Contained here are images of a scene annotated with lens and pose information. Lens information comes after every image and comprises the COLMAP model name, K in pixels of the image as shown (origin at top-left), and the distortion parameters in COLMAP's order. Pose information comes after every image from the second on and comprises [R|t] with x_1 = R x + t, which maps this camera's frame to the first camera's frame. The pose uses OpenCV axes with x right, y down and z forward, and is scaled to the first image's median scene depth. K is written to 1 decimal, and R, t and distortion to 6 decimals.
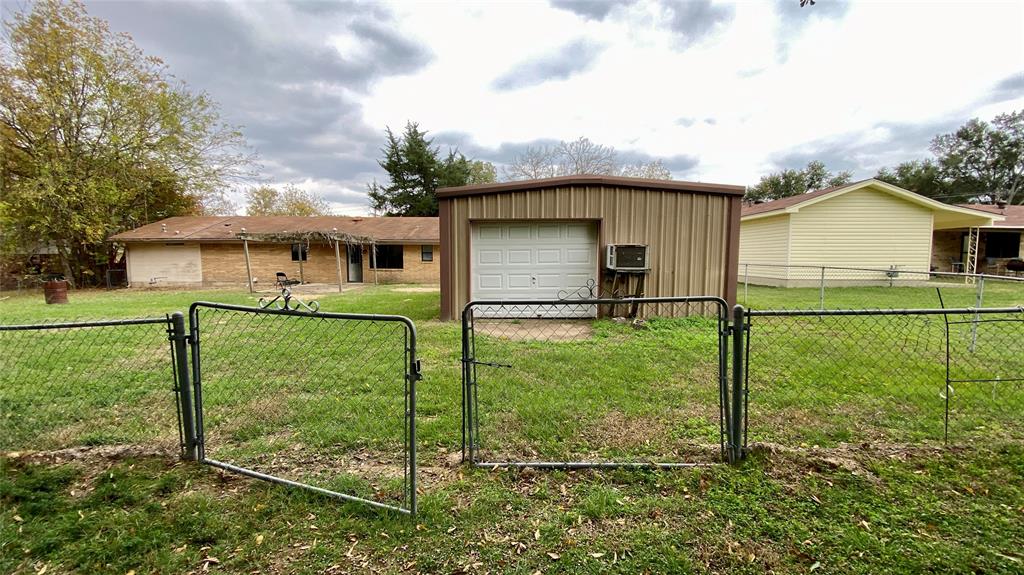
lens RADIAL K [[418.0, 0, 506.1], [0, 418.0, 289.2], [0, 0, 1]] dist [-0.001785, -0.000574]
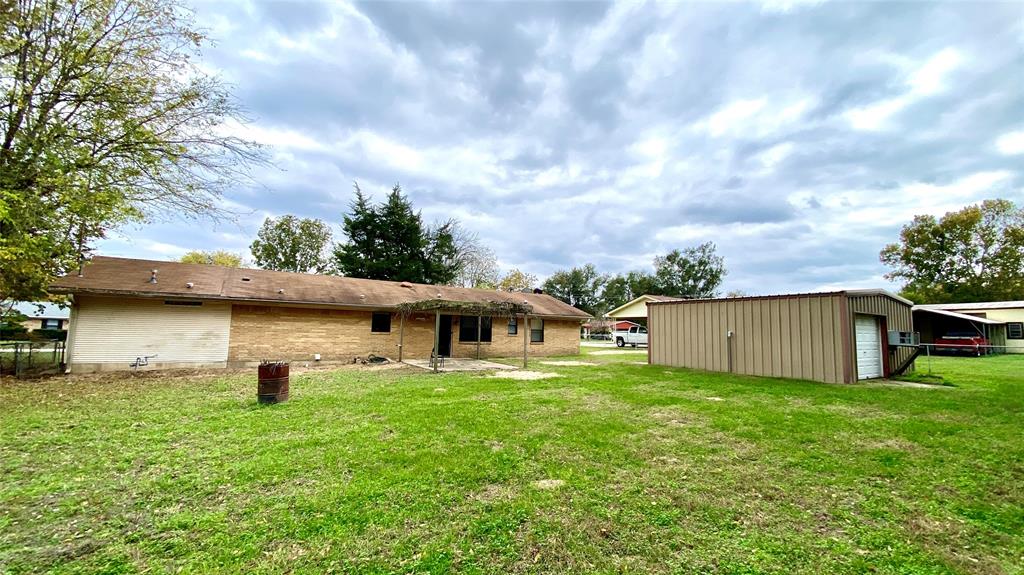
lens RADIAL K [[418.0, 0, 506.1], [0, 418.0, 289.2], [0, 0, 1]] dist [-0.001785, -0.000574]
pose [[0.817547, 0.072297, 0.571306, -0.759649], [0.024478, 0.986828, -0.159909, -0.014074], [-0.575341, 0.144718, 0.805009, 0.182993]]
